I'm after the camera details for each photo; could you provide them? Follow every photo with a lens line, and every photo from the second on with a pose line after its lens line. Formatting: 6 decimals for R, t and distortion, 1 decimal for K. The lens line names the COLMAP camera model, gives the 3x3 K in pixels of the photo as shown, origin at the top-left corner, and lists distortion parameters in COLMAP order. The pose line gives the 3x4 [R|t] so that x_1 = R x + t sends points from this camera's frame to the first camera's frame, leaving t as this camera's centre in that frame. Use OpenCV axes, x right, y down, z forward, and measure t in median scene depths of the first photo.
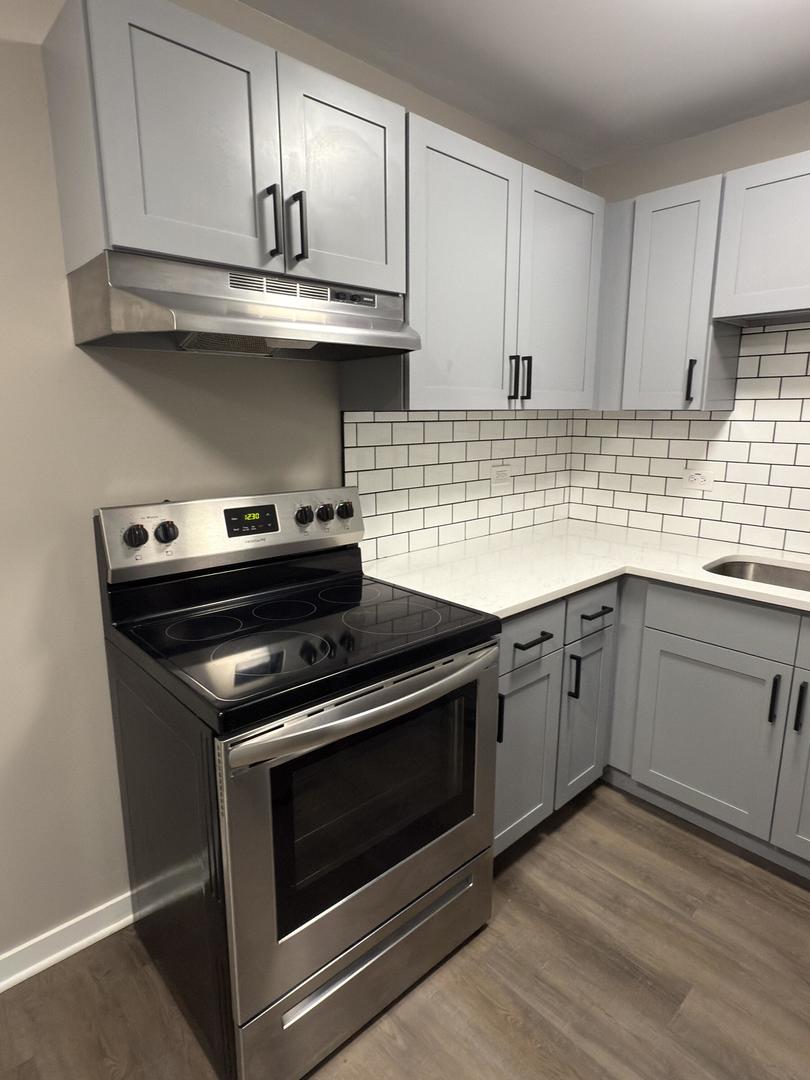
lens RADIAL K [[599.2, 0, 405.5], [0, 599.2, 537.4], [0, 0, 1]] dist [-0.000196, -0.000986]
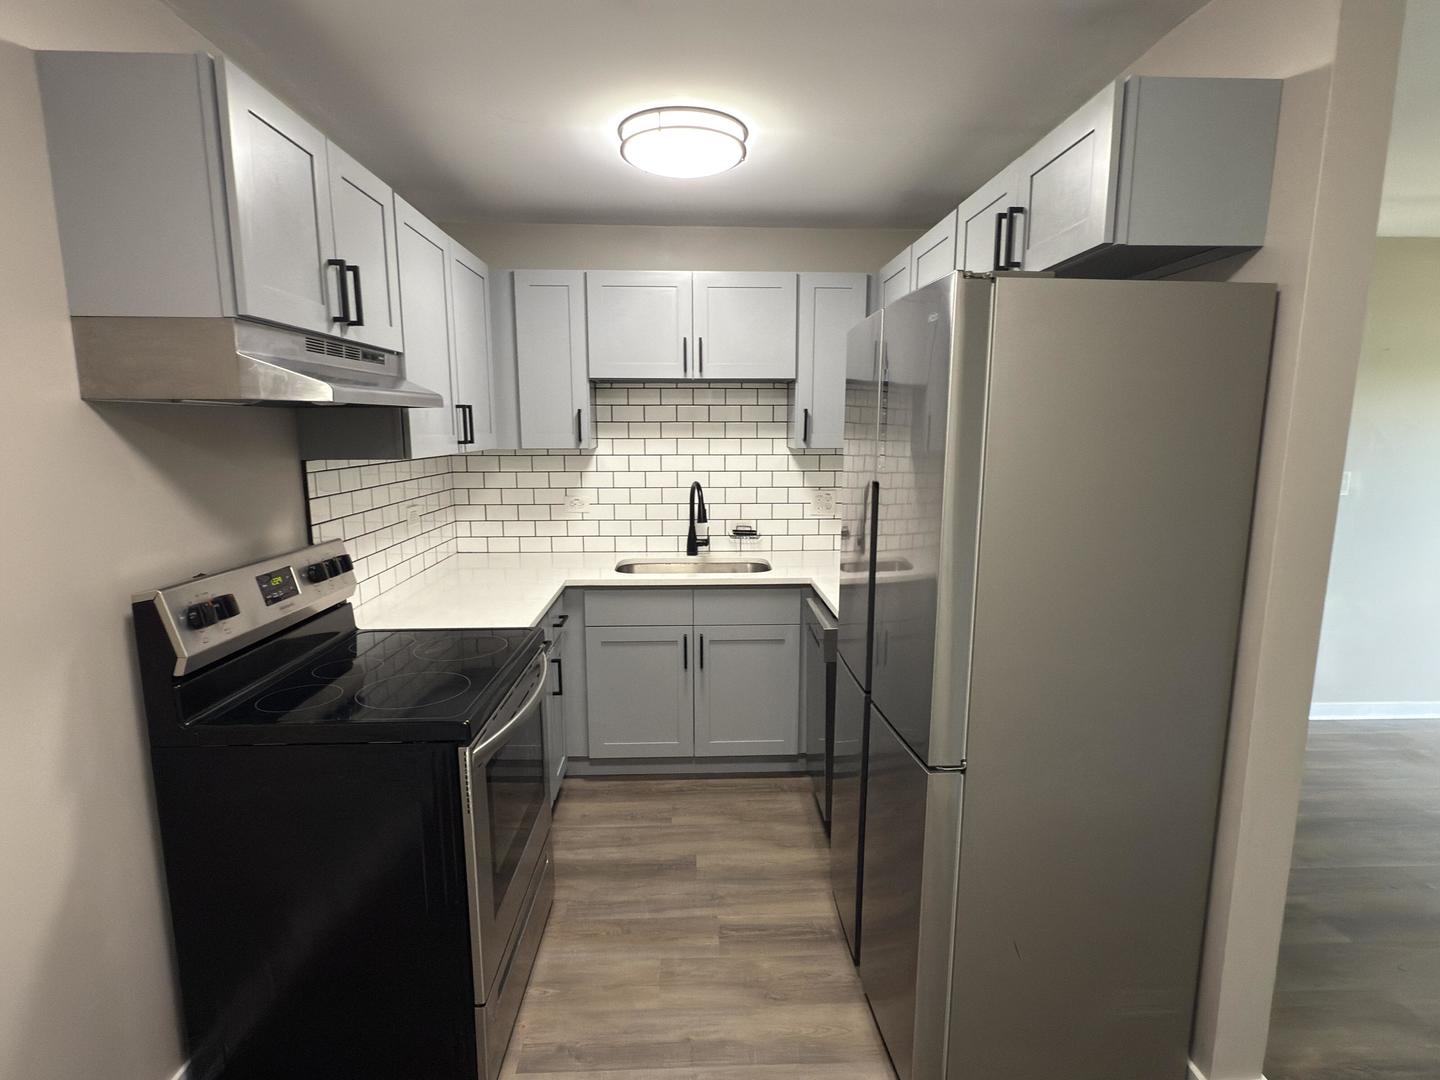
lens RADIAL K [[721.5, 0, 722.0], [0, 721.5, 541.6], [0, 0, 1]] dist [-0.000163, -0.000060]
pose [[0.648319, -0.118158, 0.752144, -0.530284], [0.156772, 0.987433, 0.019990, -0.007971], [-0.745054, 0.104955, 0.658695, -0.198269]]
